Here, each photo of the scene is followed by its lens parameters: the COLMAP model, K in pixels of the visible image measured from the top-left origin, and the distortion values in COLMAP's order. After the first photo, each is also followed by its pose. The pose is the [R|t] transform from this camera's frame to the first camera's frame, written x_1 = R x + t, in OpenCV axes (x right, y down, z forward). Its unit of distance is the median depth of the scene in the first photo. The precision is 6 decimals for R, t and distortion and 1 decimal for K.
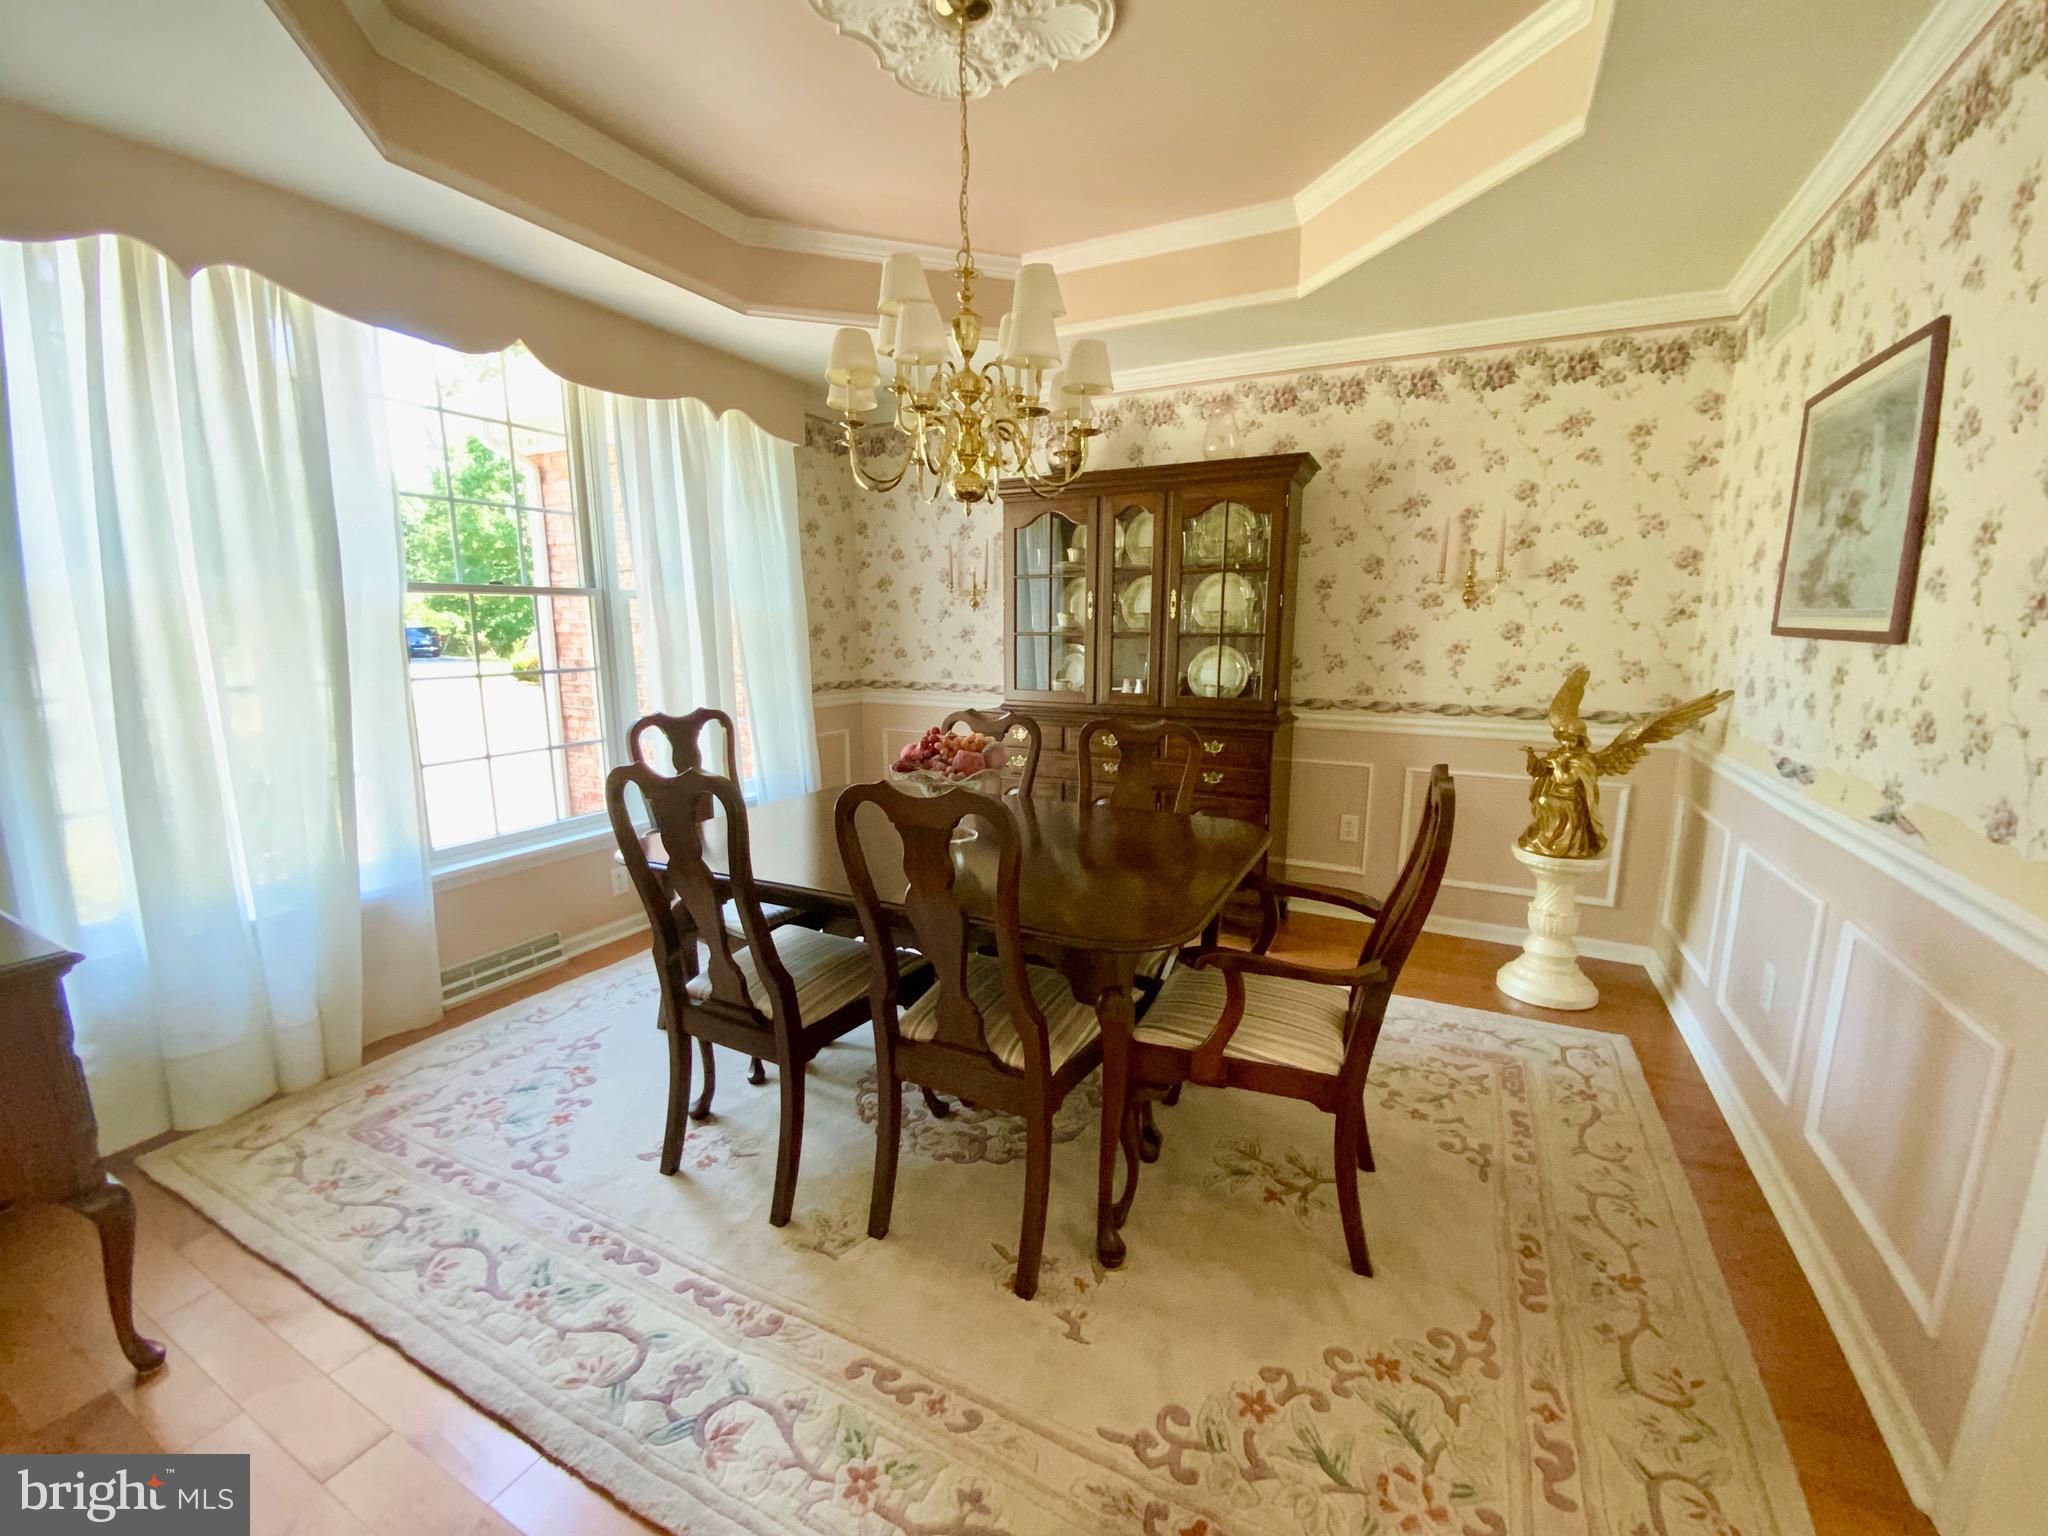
lens RADIAL K [[833.9, 0, 1016.7], [0, 833.9, 768.5], [0, 0, 1]] dist [0.014189, -0.015261]
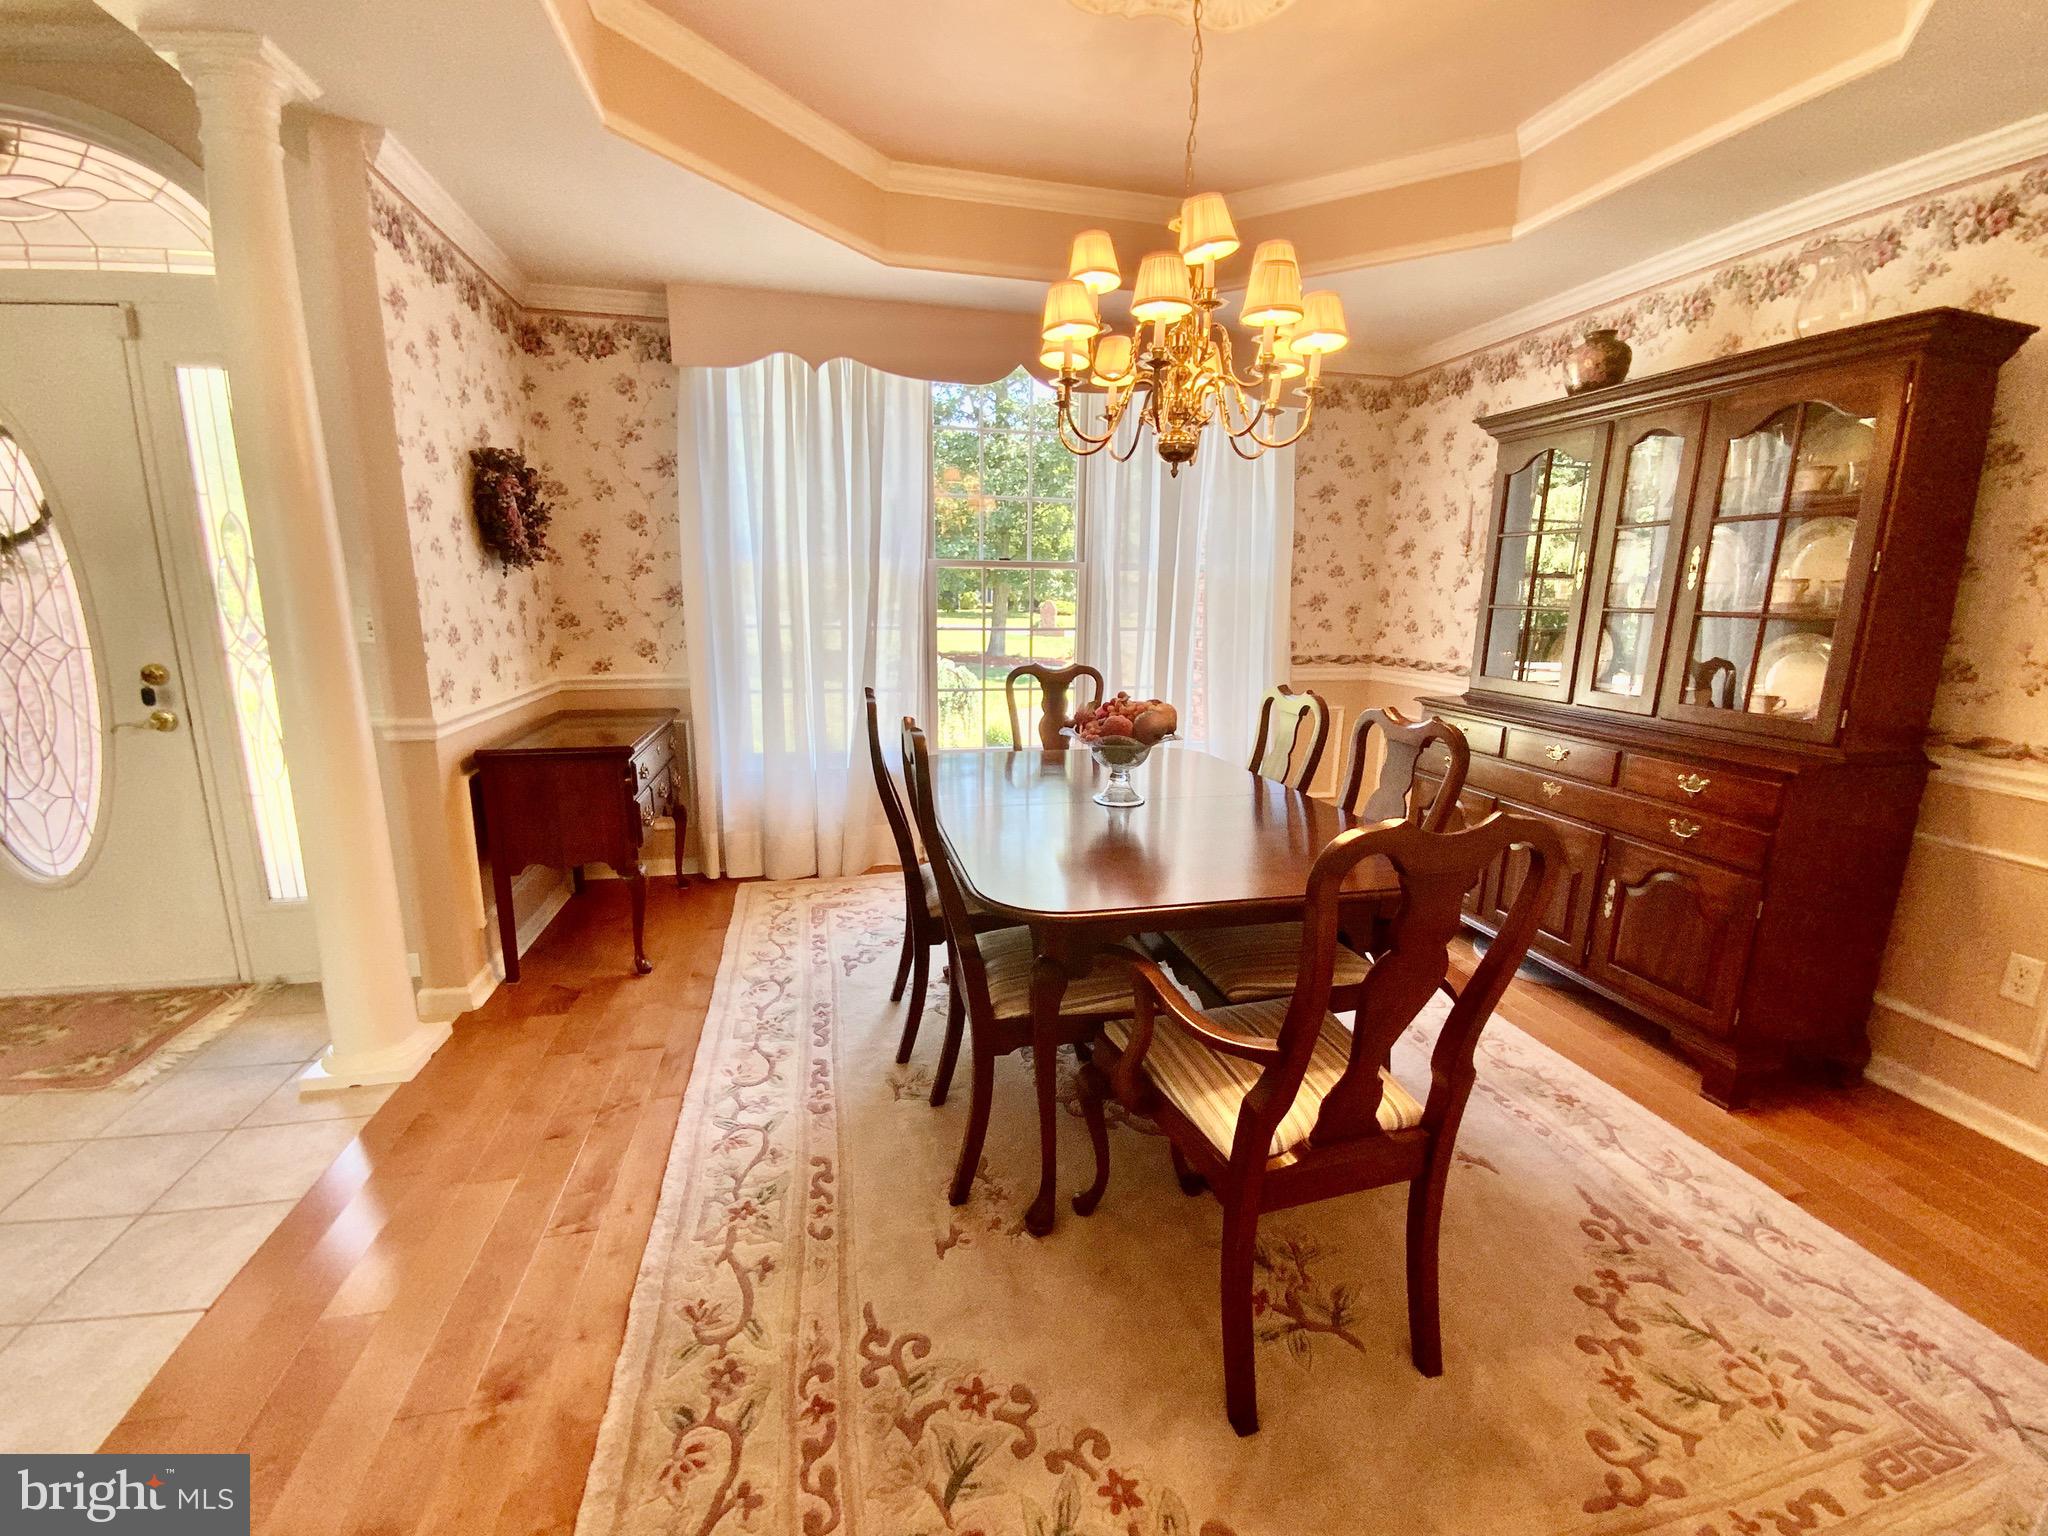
lens RADIAL K [[833.9, 0, 1015.0], [0, 833.9, 761.4], [0, 0, 1]] dist [0.014189, -0.015261]
pose [[0.644009, 0.165367, -0.746931, 0.617208], [-0.146507, 0.984946, 0.091743, -0.039978], [0.750859, 0.050347, 0.658541, 0.241304]]
